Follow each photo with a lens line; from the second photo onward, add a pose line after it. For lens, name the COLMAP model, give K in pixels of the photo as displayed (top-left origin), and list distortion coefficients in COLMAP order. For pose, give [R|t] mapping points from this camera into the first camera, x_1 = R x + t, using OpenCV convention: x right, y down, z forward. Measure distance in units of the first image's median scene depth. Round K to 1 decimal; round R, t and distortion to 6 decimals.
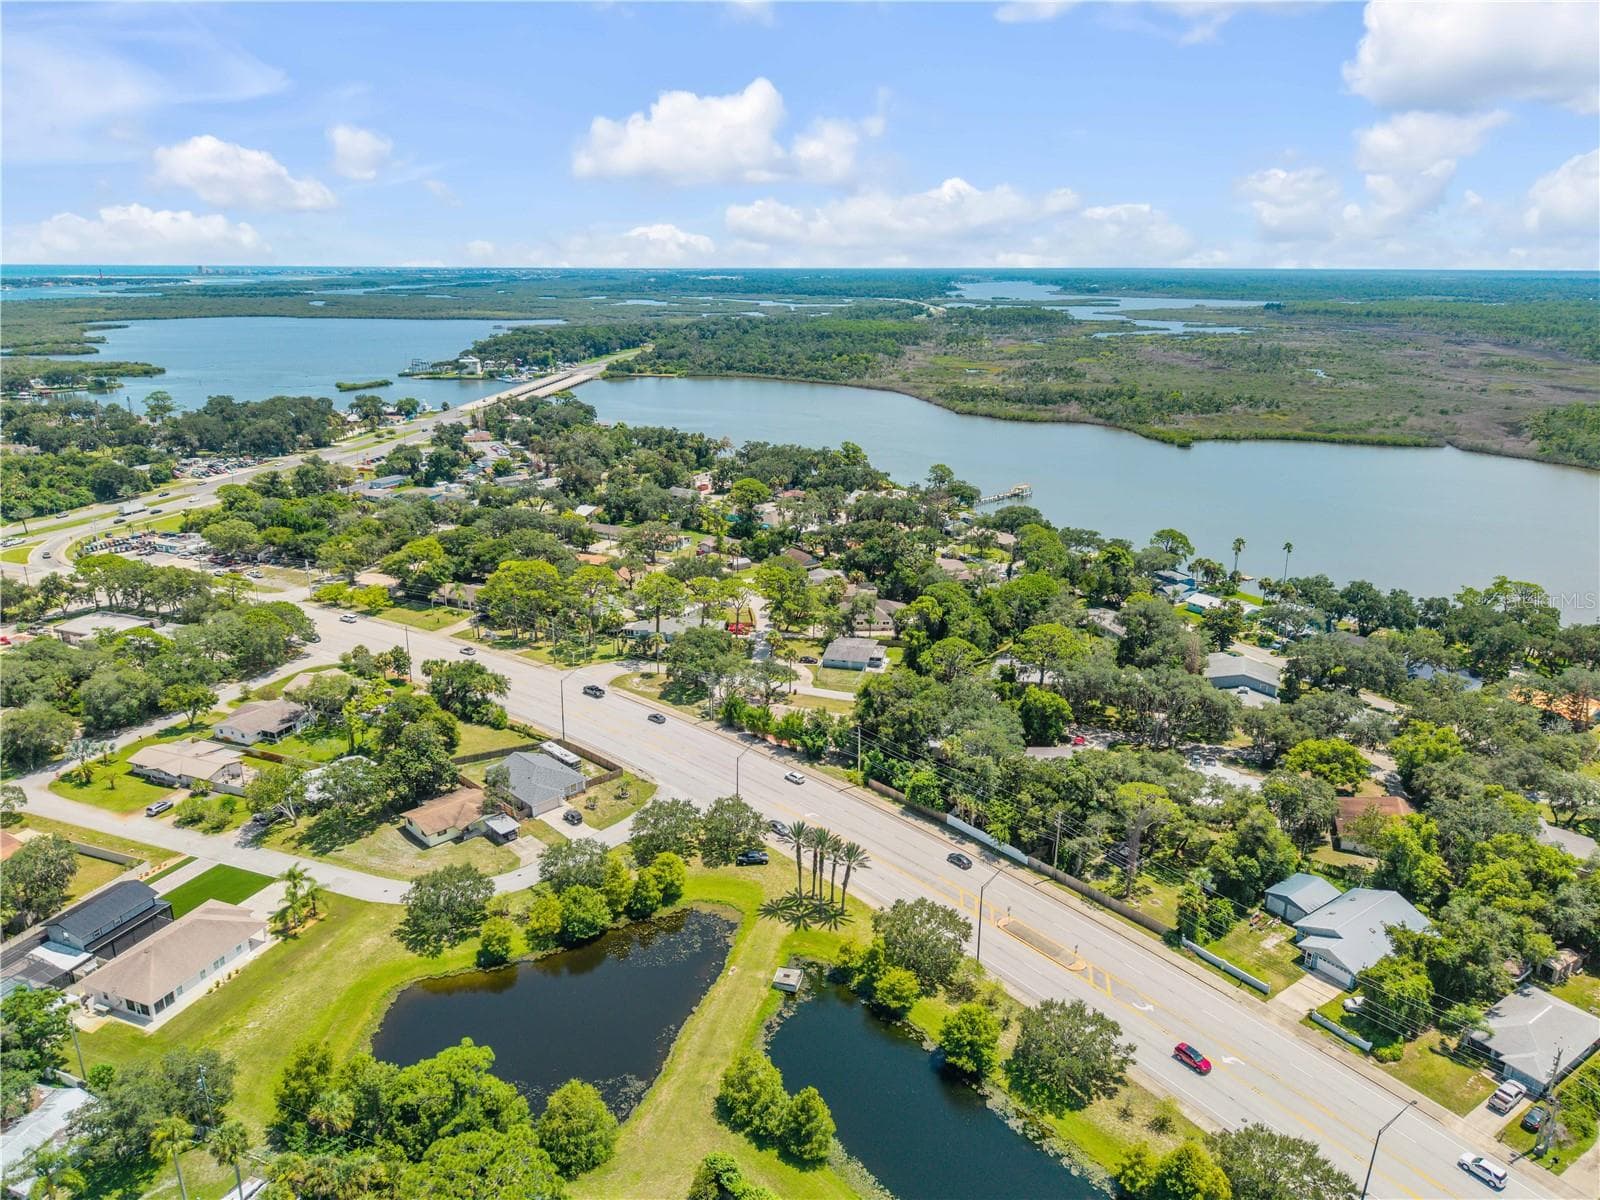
lens RADIAL K [[1075.9, 0, 800.0], [0, 1075.9, 600.0], [0, 0, 1]] dist [0.006360, -0.004943]
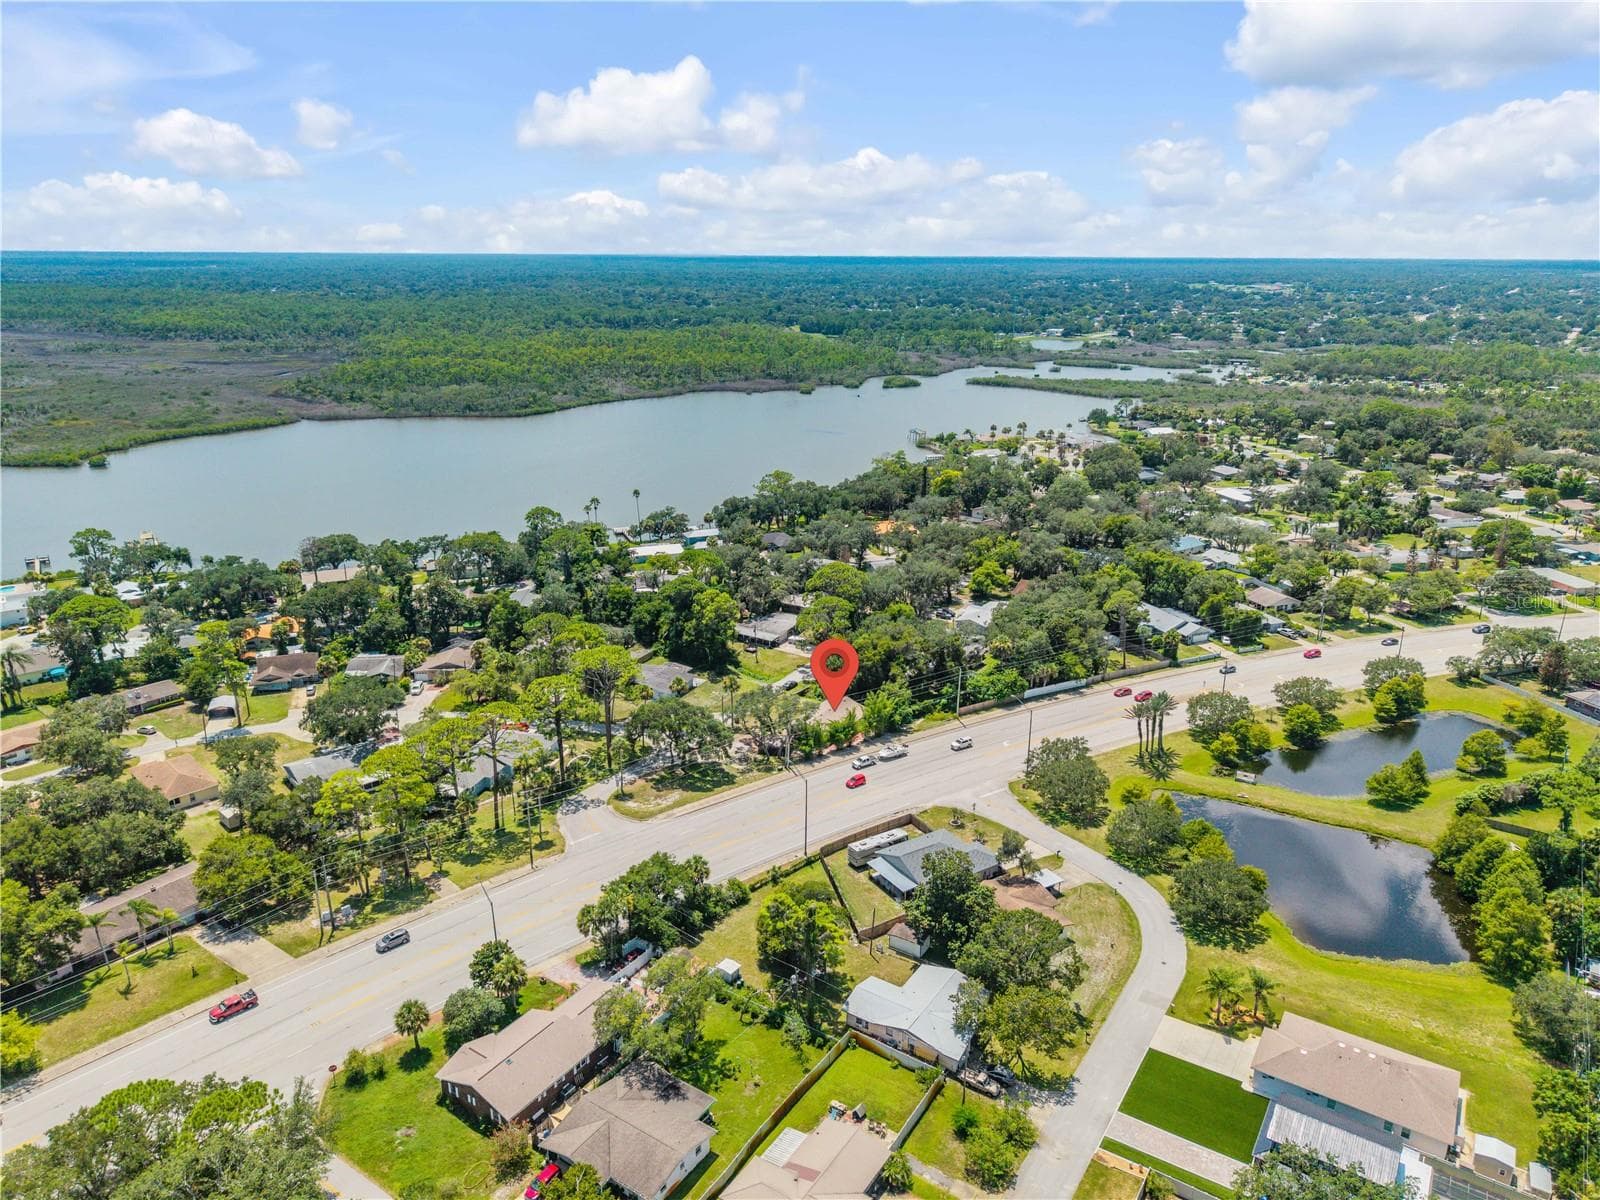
lens RADIAL K [[1075.9, 0, 800.0], [0, 1075.9, 600.0], [0, 0, 1]] dist [0.006360, -0.004943]
pose [[0.205424, -0.300279, 0.931469, -0.893280], [0.282865, 0.929363, 0.237218, -0.233328], [-0.936904, 0.214750, 0.275852, 0.724032]]
